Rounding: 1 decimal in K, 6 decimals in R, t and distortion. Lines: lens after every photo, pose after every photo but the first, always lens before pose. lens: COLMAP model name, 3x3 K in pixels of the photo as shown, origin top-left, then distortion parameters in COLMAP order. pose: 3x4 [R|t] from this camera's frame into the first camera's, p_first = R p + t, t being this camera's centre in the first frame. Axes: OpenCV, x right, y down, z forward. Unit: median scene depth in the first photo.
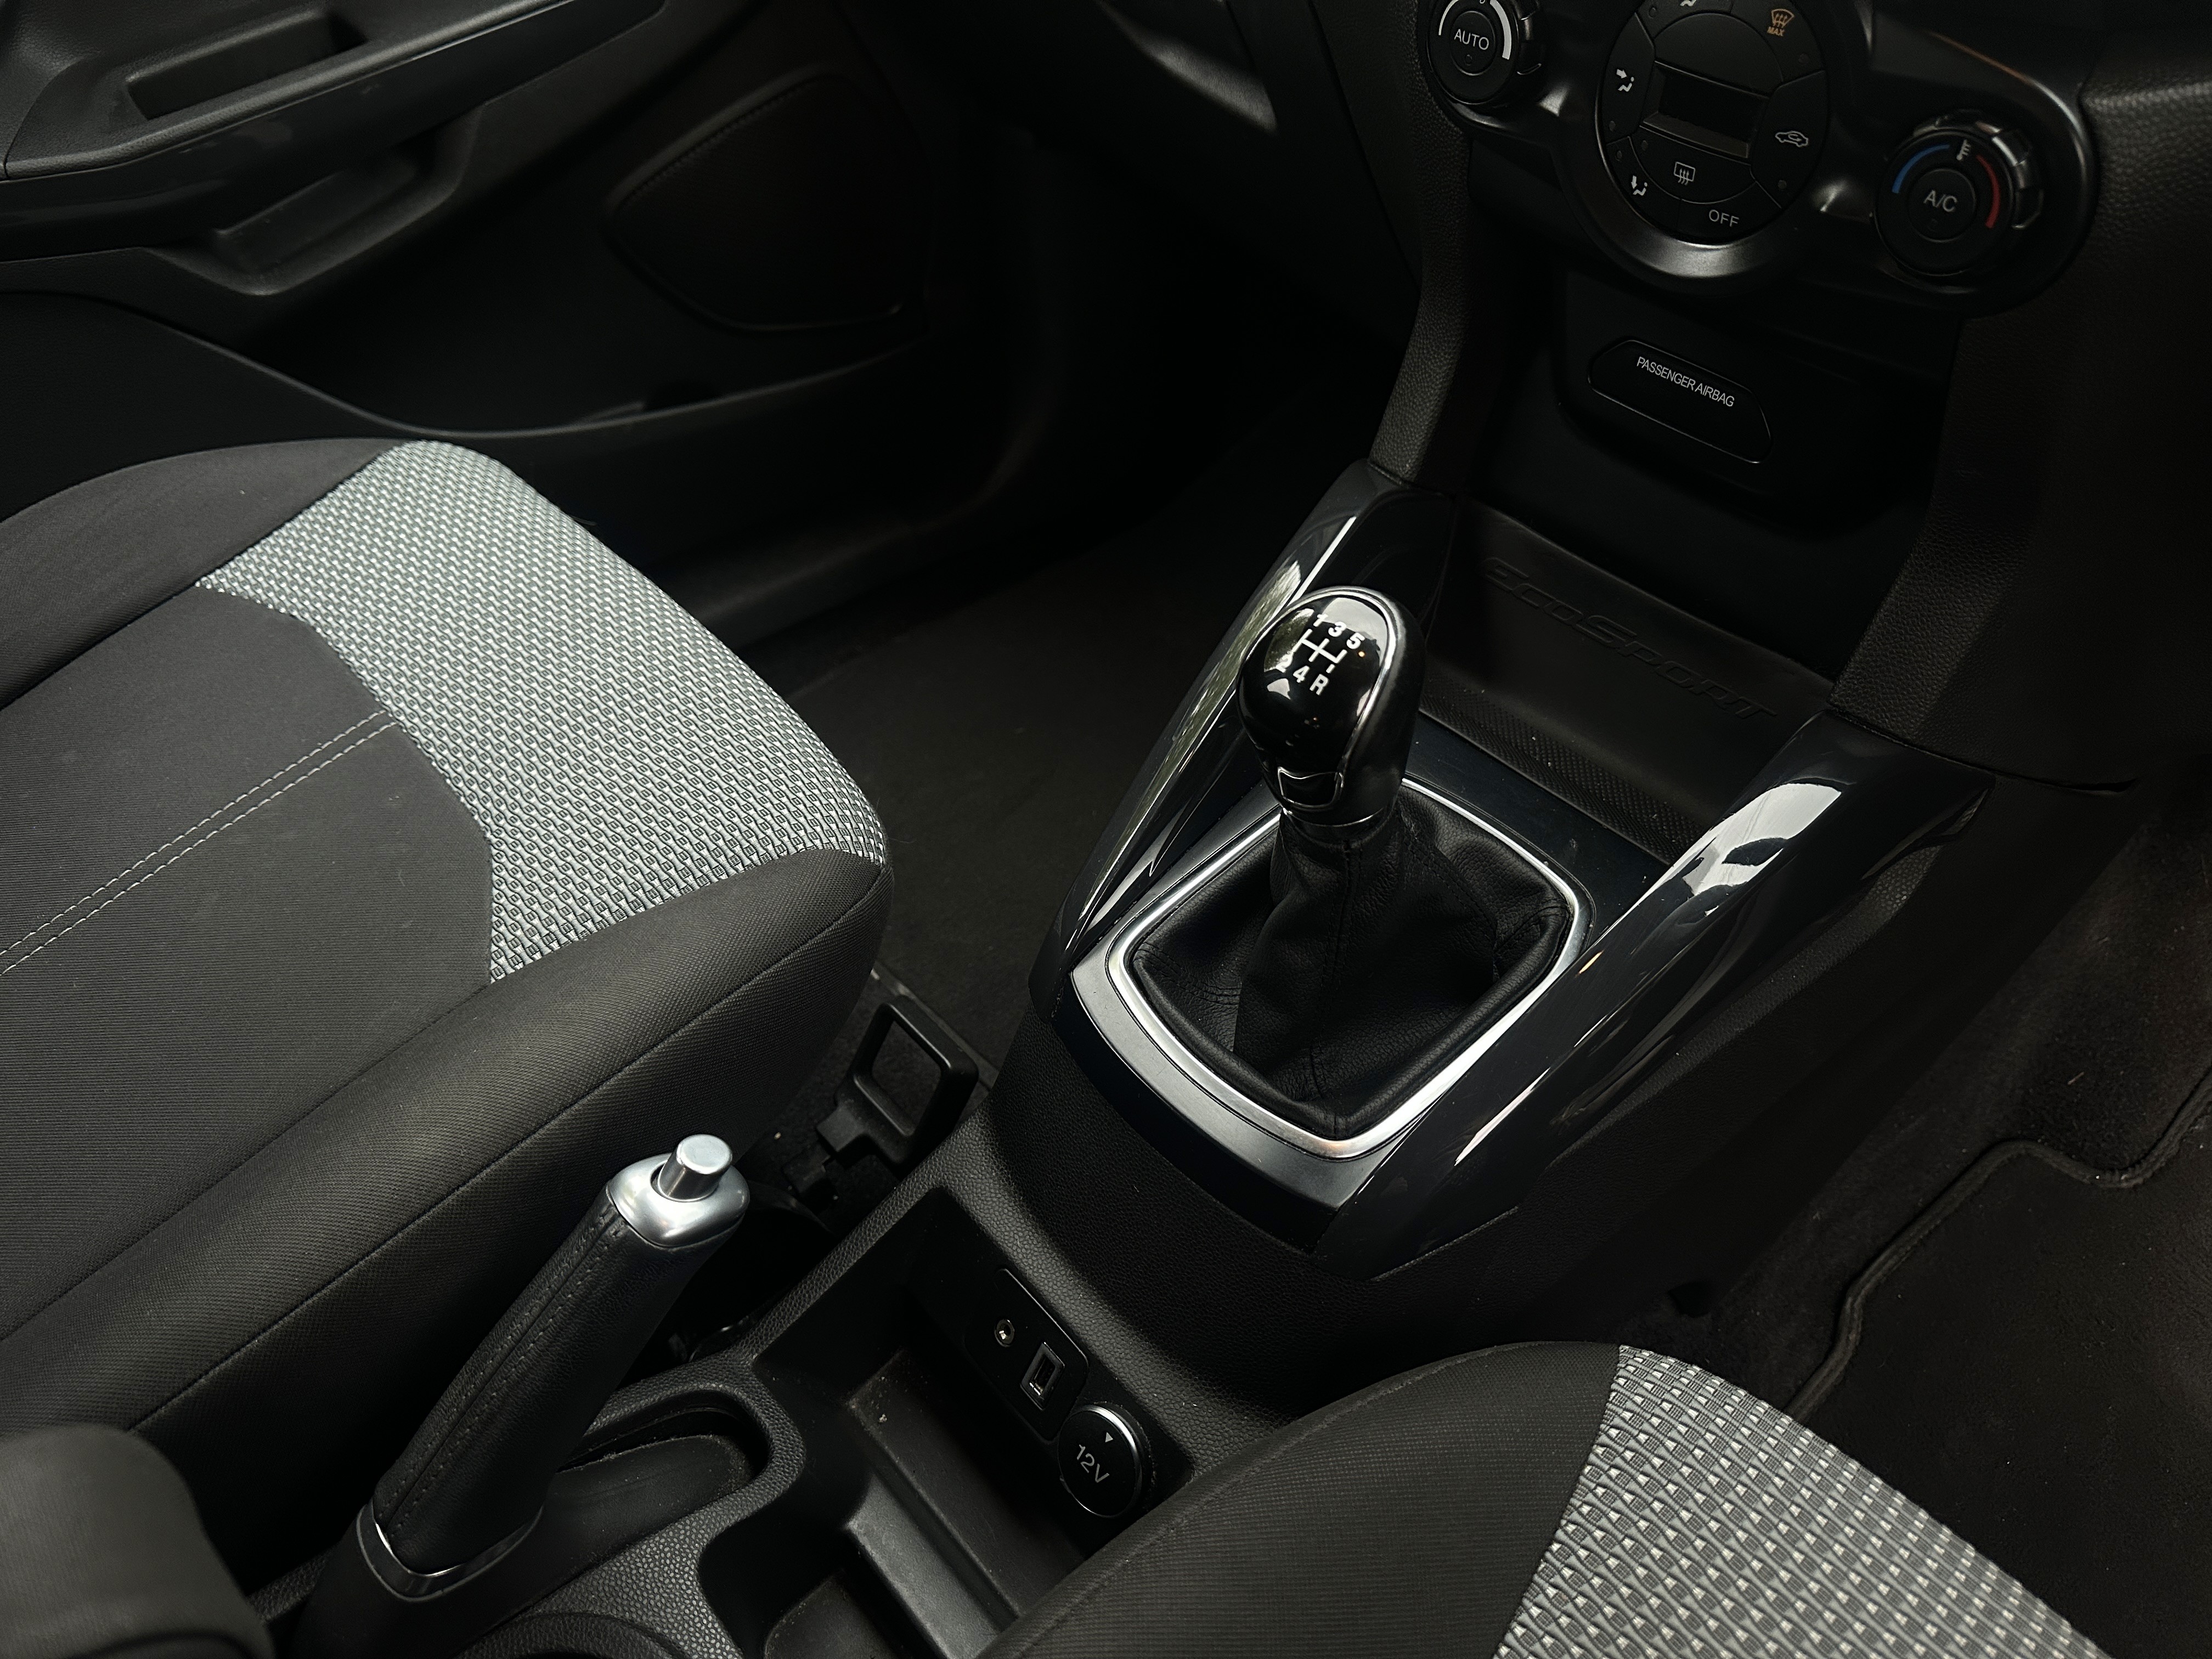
lens RADIAL K [[1587.8, 0, 1098.8], [0, 1587.8, 833.7], [0, 0, 1]] dist [0.048499, -0.069681]
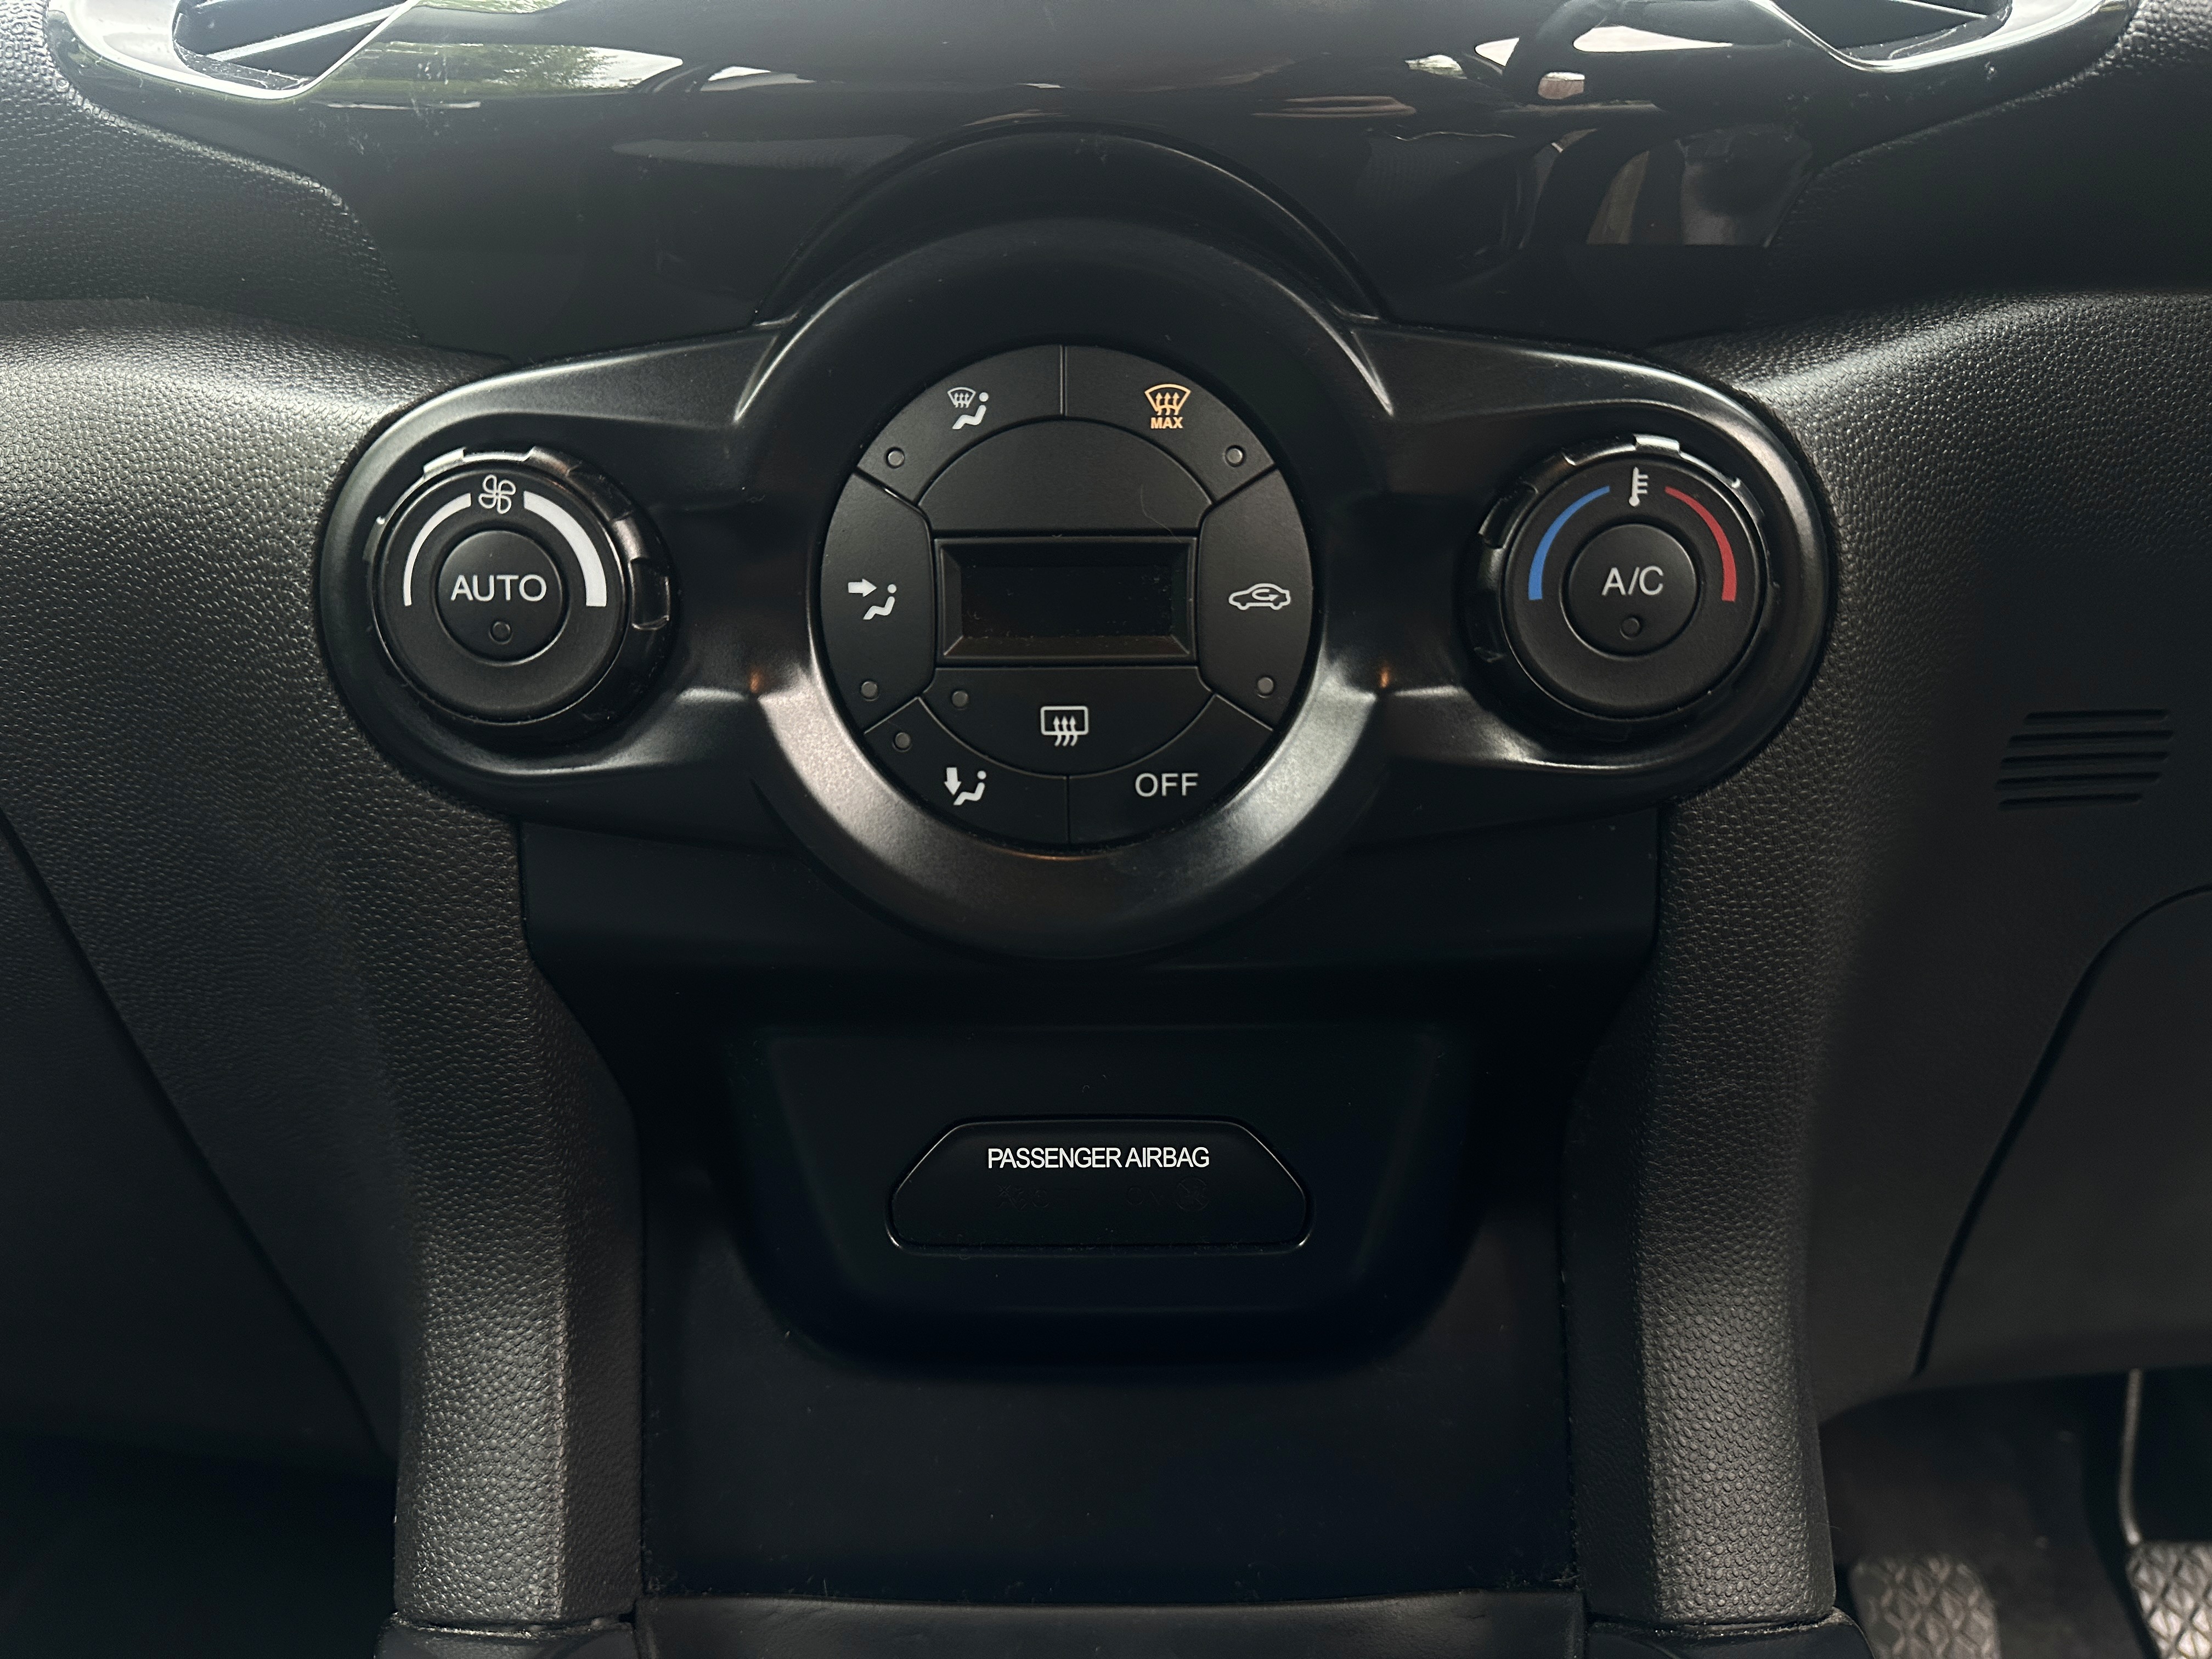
lens RADIAL K [[1587.8, 0, 1141.2], [0, 1587.8, 854.6], [0, 0, 1]] dist [0.048499, -0.069681]
pose [[0.666280, -0.115525, 0.736699, 0.013153], [0.525336, 0.773867, -0.353768, -0.173090], [-0.529238, 0.622723, 0.576302, 0.647917]]
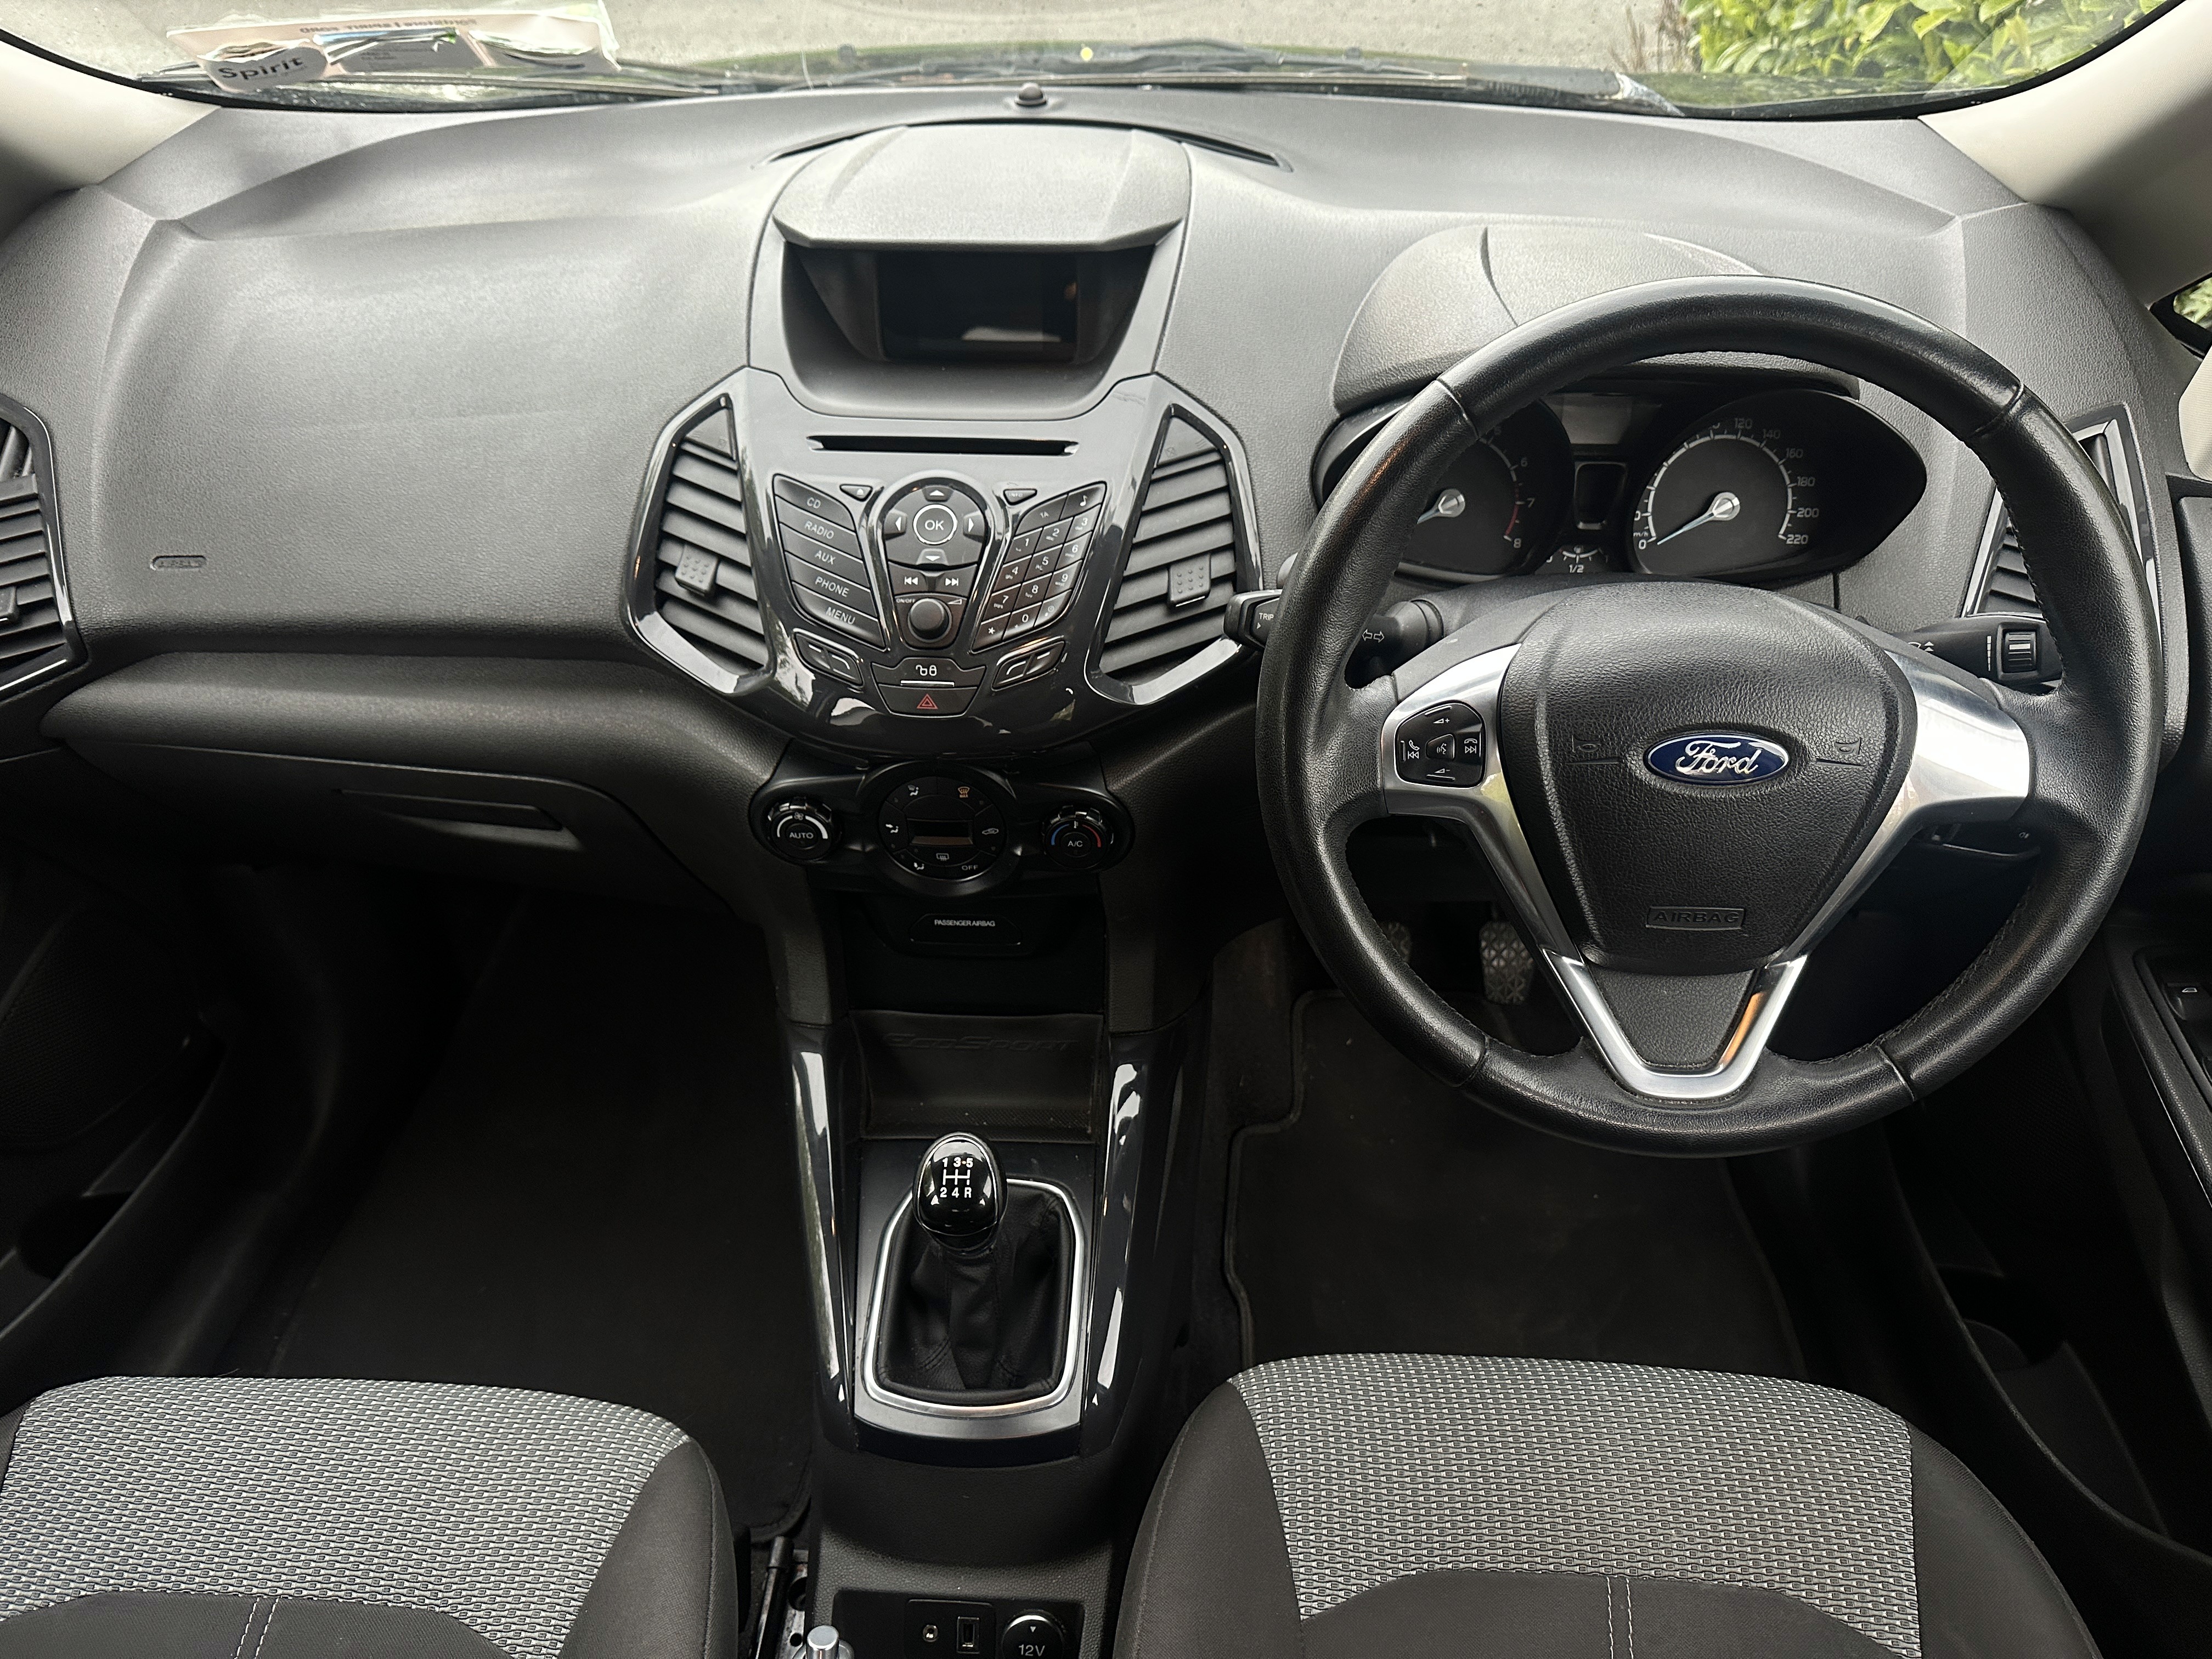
lens RADIAL K [[1587.8, 0, 1134.3], [0, 1587.8, 825.0], [0, 0, 1]] dist [0.048499, -0.069681]
pose [[0.690651, -0.450957, 0.565366, -0.492159], [0.514937, 0.855564, 0.053383, -0.380965], [-0.507780, 0.254259, 0.823111, -0.647480]]
